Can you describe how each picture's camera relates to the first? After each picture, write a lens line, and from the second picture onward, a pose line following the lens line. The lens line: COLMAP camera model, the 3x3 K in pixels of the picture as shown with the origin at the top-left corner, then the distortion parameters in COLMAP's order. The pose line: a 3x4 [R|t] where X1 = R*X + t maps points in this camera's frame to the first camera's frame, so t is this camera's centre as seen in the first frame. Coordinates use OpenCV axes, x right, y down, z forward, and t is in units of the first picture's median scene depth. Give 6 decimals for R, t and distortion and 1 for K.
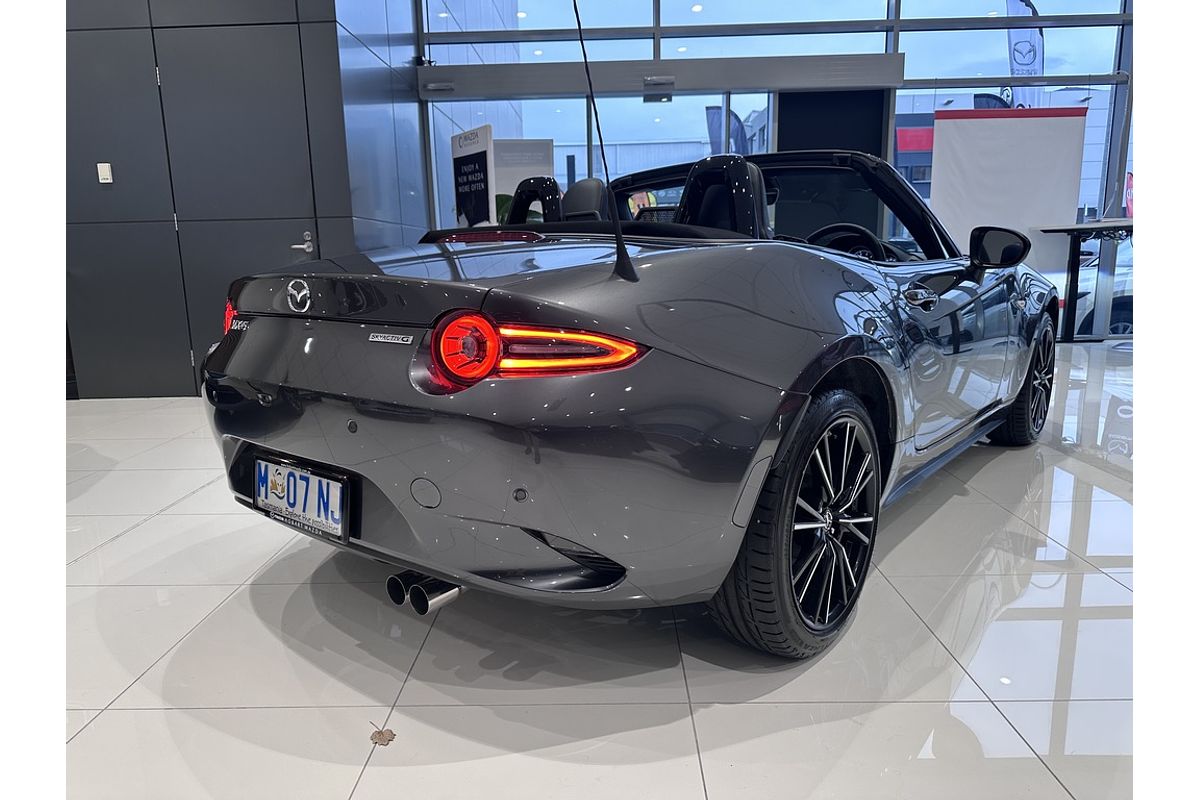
lens RADIAL K [[765.0, 0, 600.0], [0, 765.0, 400.0], [0, 0, 1]] dist [-0.001154, -0.001382]
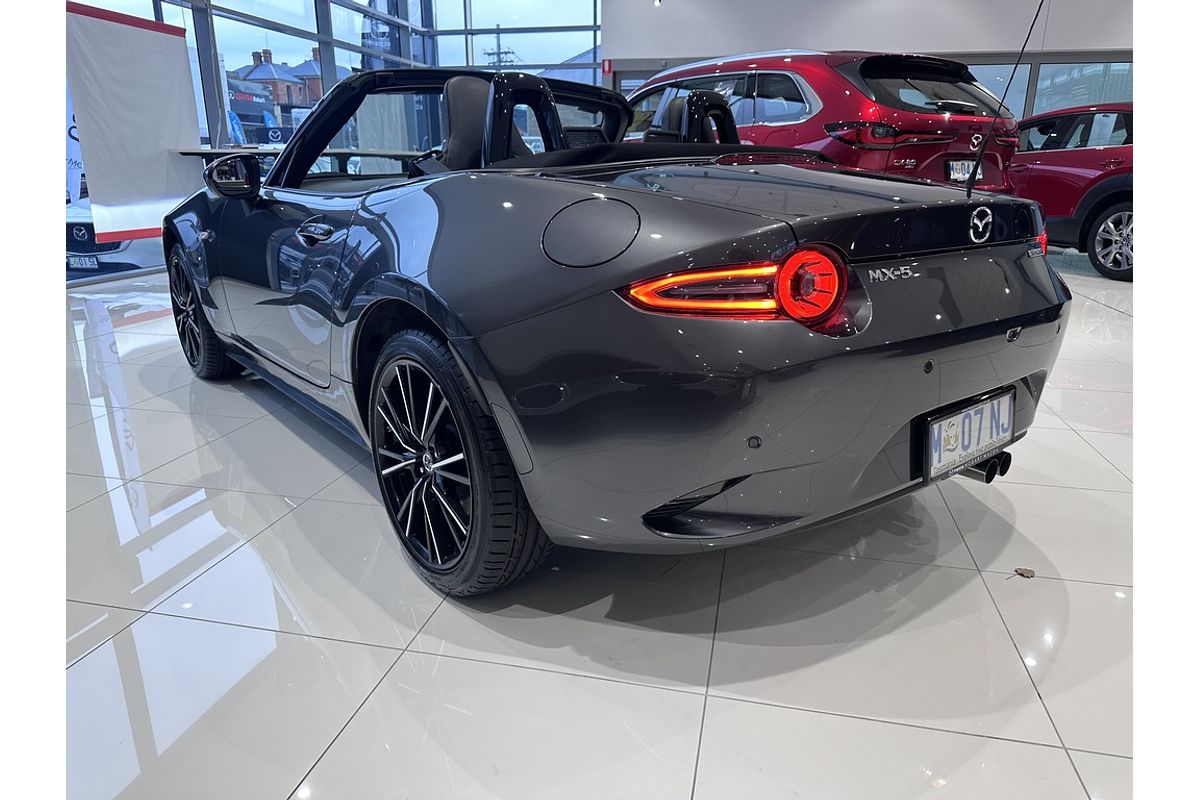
lens RADIAL K [[765.0, 0, 600.0], [0, 765.0, 400.0], [0, 0, 1]] dist [-0.001154, -0.001382]
pose [[0.205342, -0.271490, 0.940281, -1.354002], [0.180932, 0.954724, 0.236147, -0.223717], [-0.961820, 0.121636, 0.245166, 1.176388]]
